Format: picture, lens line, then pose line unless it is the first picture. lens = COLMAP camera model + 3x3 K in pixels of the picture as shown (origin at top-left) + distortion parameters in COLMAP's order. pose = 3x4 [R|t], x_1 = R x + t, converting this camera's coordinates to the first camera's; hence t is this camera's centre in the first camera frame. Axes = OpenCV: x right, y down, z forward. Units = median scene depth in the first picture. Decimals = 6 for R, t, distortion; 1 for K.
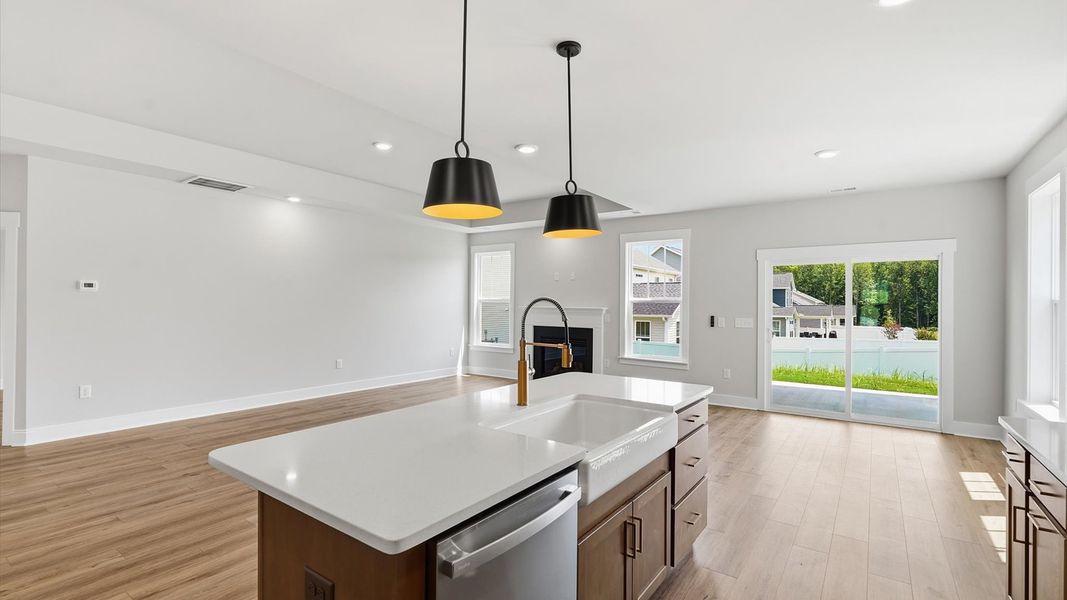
lens RADIAL K [[478.9, 0, 532.2], [0, 478.9, 301.3], [0, 0, 1]] dist [0.010213, 0.000277]
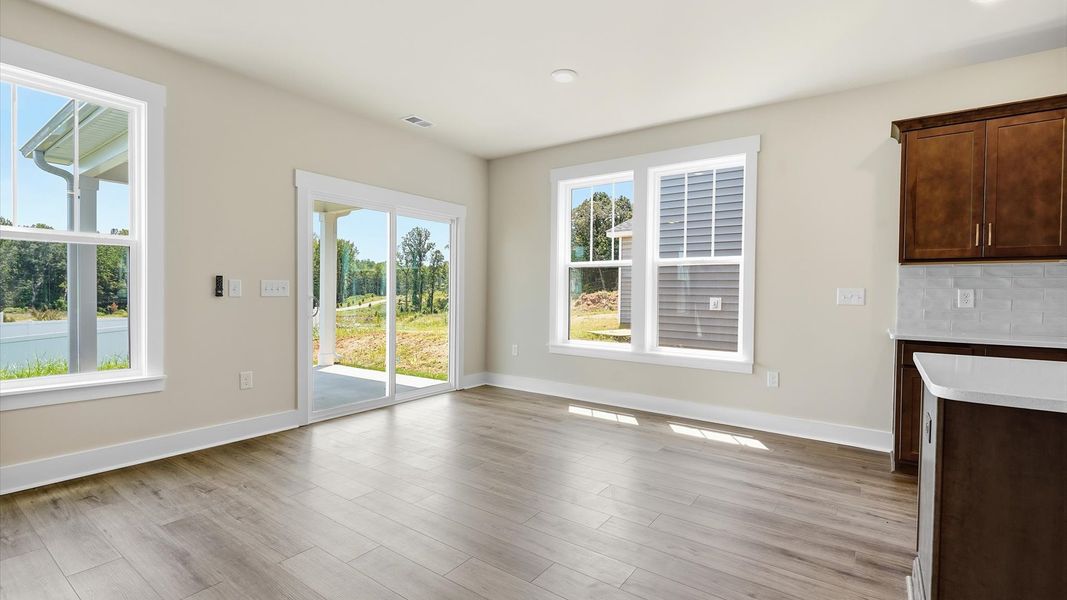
lens RADIAL K [[478.9, 0, 532.7], [0, 478.9, 298.2], [0, 0, 1]] dist [0.010213, 0.000277]
pose [[0.010294, -0.022344, 0.999697, -0.133431], [-0.016728, 0.999607, 0.022514, 0.035370], [-0.999807, -0.016955, 0.009916, 0.616711]]
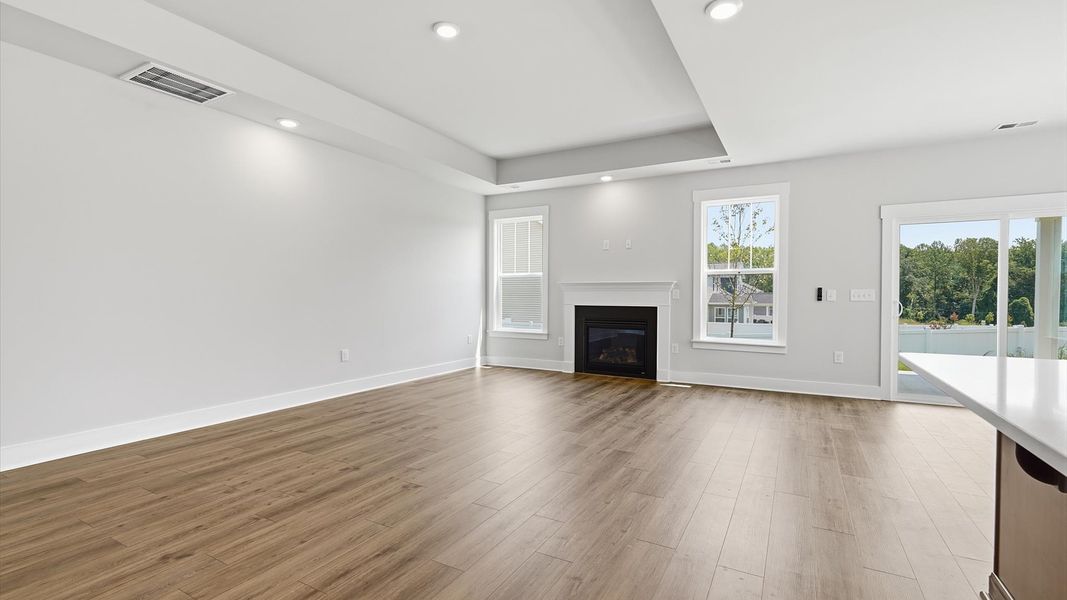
lens RADIAL K [[478.9, 0, 532.0], [0, 478.9, 300.6], [0, 0, 1]] dist [0.010213, 0.000277]
pose [[0.993320, -0.007568, 0.115143, -0.197915], [0.005665, 0.999842, 0.016852, 0.033903], [-0.115252, -0.016088, 0.993206, 0.222670]]
